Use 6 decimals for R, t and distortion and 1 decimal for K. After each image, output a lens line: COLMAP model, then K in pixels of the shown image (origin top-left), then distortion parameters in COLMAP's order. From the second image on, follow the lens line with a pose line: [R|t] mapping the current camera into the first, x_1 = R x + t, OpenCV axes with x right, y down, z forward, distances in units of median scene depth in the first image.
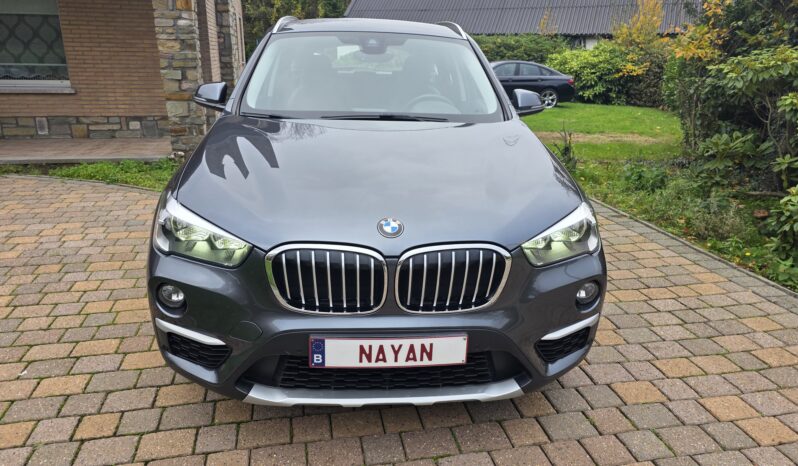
lens RADIAL K [[535.9, 0, 393.1], [0, 535.9, 223.9], [0, 0, 1]] dist [0.058310, -0.049565]
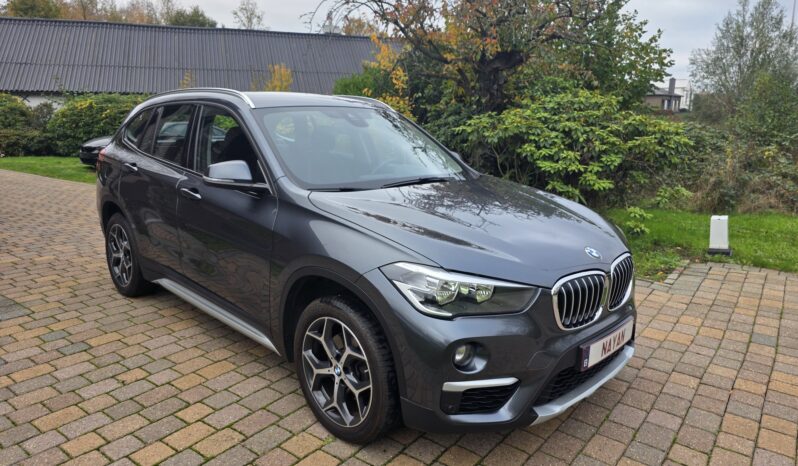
lens RADIAL K [[535.9, 0, 397.4], [0, 535.9, 236.4], [0, 0, 1]] dist [0.058310, -0.049565]
pose [[0.755967, -0.156045, 0.635738, -0.865031], [0.205581, 0.978631, -0.004250, -0.091514], [-0.621490, 0.133908, 0.771893, 0.166713]]
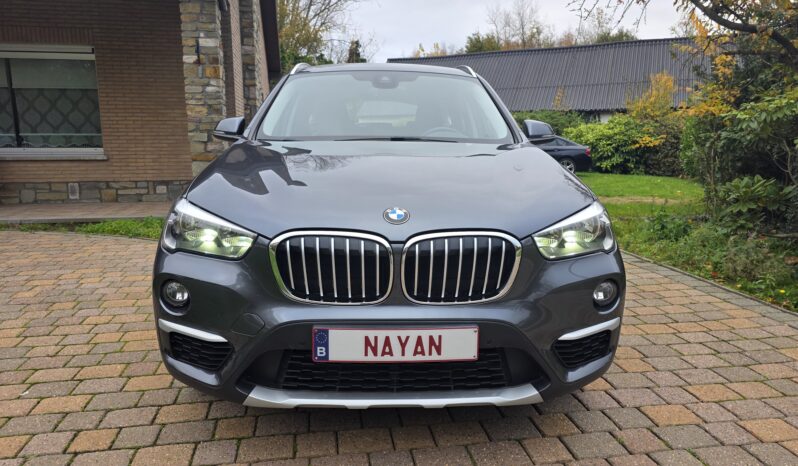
lens RADIAL K [[535.9, 0, 394.1], [0, 535.9, 223.1], [0, 0, 1]] dist [0.058310, -0.049565]
pose [[0.999215, -0.010896, -0.038097, 0.019650], [0.005140, 0.988968, -0.148039, 0.115105], [0.039290, 0.147727, 0.988247, 0.018912]]
